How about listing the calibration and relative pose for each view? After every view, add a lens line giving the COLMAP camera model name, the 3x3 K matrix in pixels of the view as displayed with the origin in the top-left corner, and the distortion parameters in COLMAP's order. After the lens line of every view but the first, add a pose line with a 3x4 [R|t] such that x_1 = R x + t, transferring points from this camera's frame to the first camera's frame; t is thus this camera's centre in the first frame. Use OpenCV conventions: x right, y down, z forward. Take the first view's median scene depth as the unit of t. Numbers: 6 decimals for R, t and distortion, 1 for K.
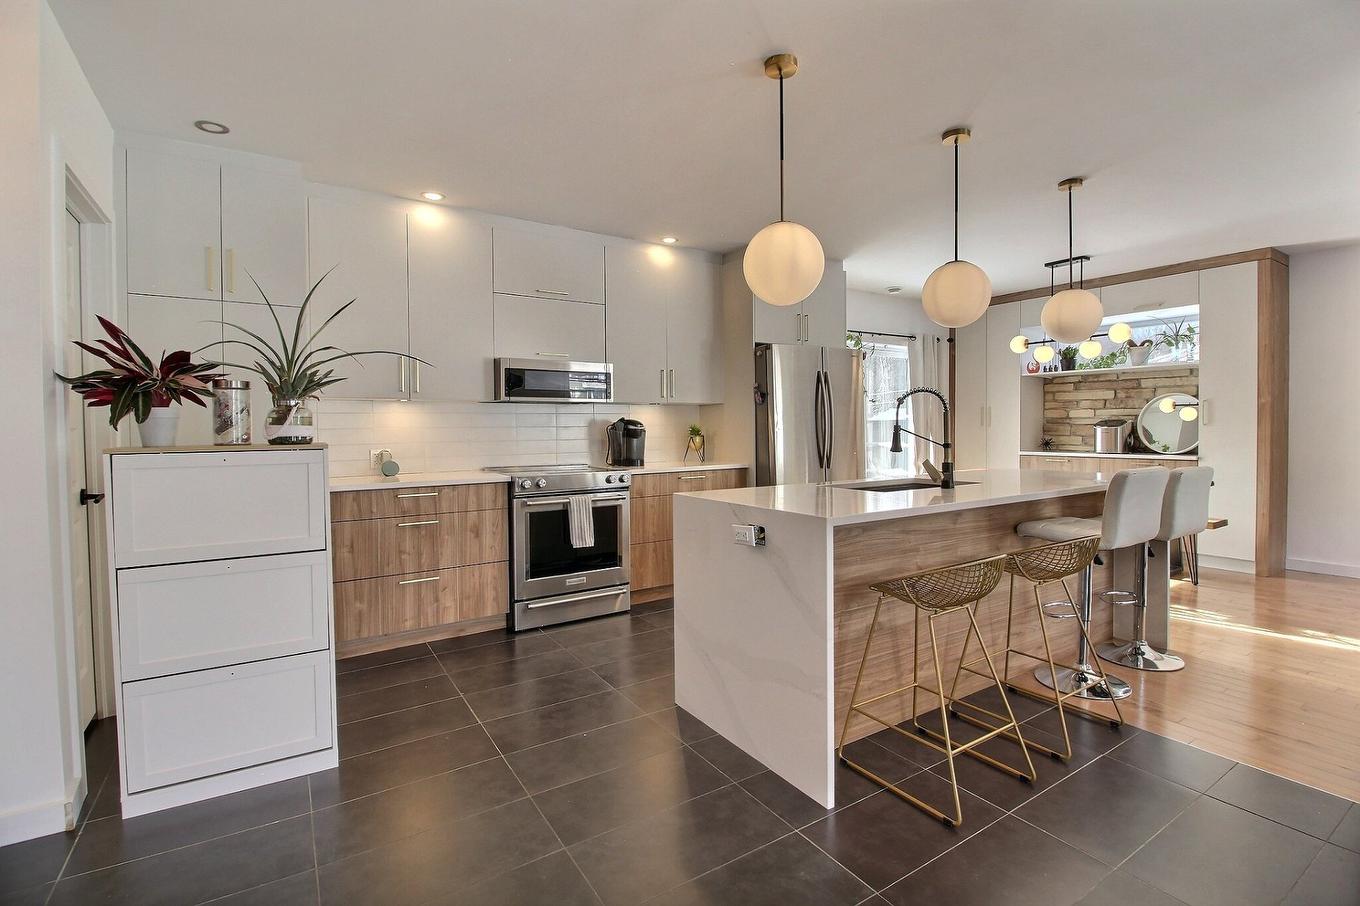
lens RADIAL K [[624.8, 0, 684.6], [0, 624.8, 439.2], [0, 0, 1]] dist [-0.012695, -0.000774]
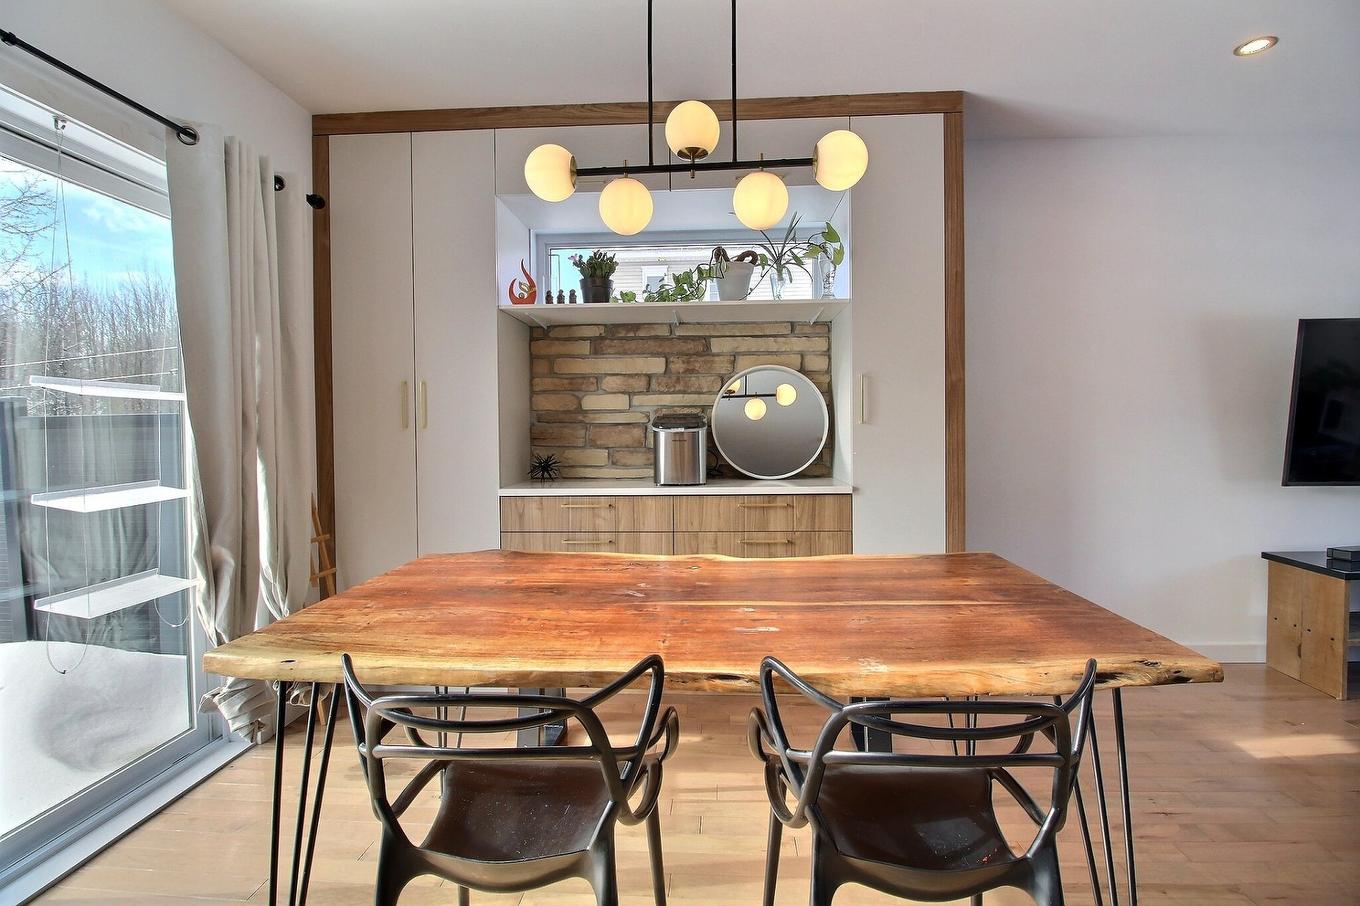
lens RADIAL K [[624.8, 0, 684.6], [0, 624.8, 439.2], [0, 0, 1]] dist [-0.012695, -0.000774]
pose [[0.583278, -0.016971, 0.812096, 0.288547], [0.022374, 0.999738, 0.004822, -0.013866], [-0.811965, 0.015357, 0.583504, 0.697100]]
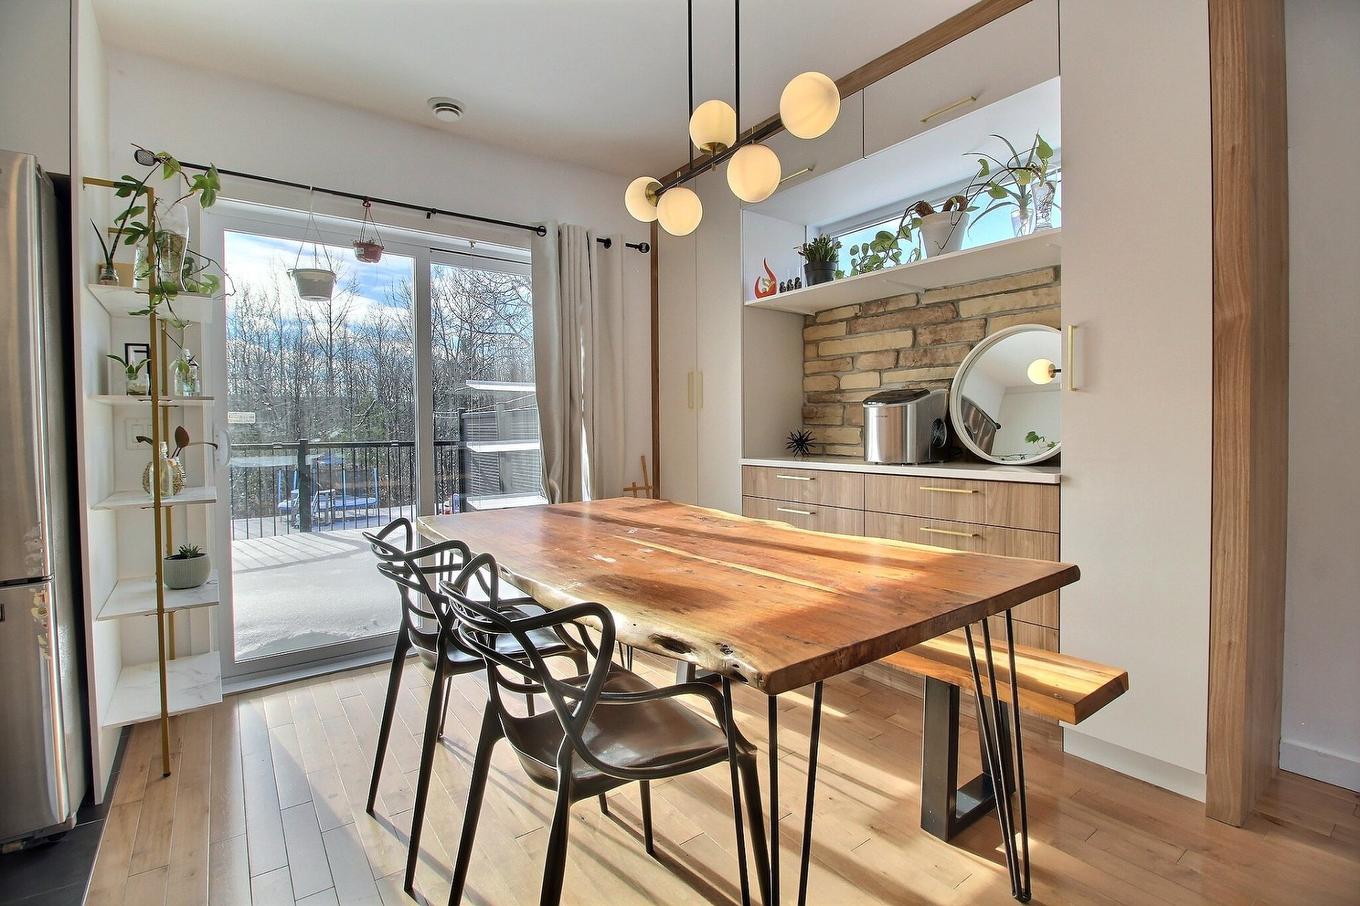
lens RADIAL K [[624.8, 0, 684.6], [0, 624.8, 439.2], [0, 0, 1]] dist [-0.012695, -0.000774]
pose [[0.997473, -0.006338, 0.070761, 0.489196], [0.006166, 0.999978, 0.002638, 0.002819], [-0.070776, -0.002195, 0.997490, 0.543215]]
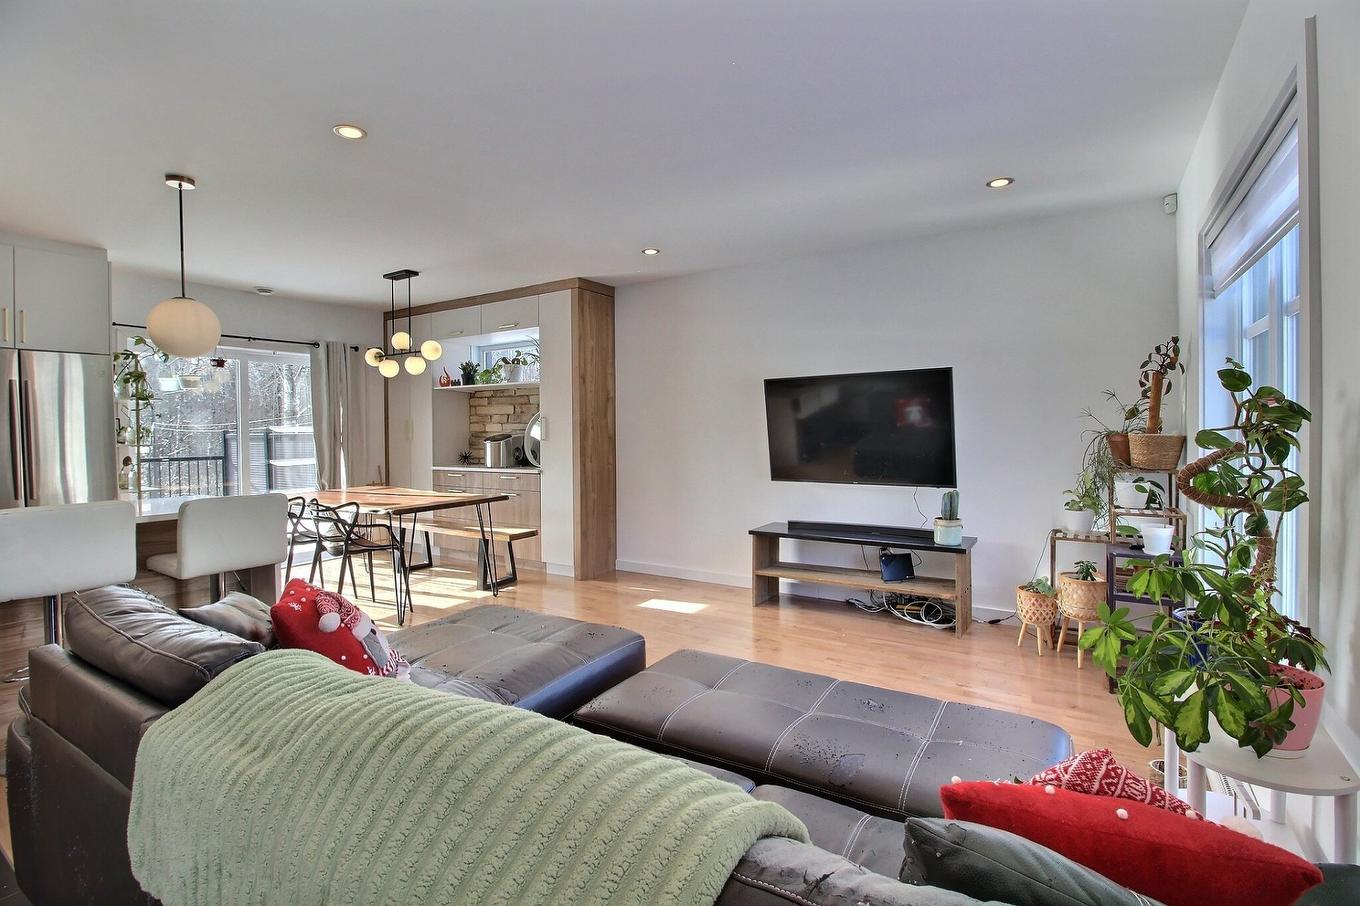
lens RADIAL K [[624.8, 0, 684.6], [0, 624.8, 439.2], [0, 0, 1]] dist [-0.012695, -0.000774]
pose [[0.905495, -0.011181, 0.424210, 0.513929], [0.013064, 0.999913, -0.001531, -0.017729], [-0.424157, 0.006928, 0.905562, -0.059783]]
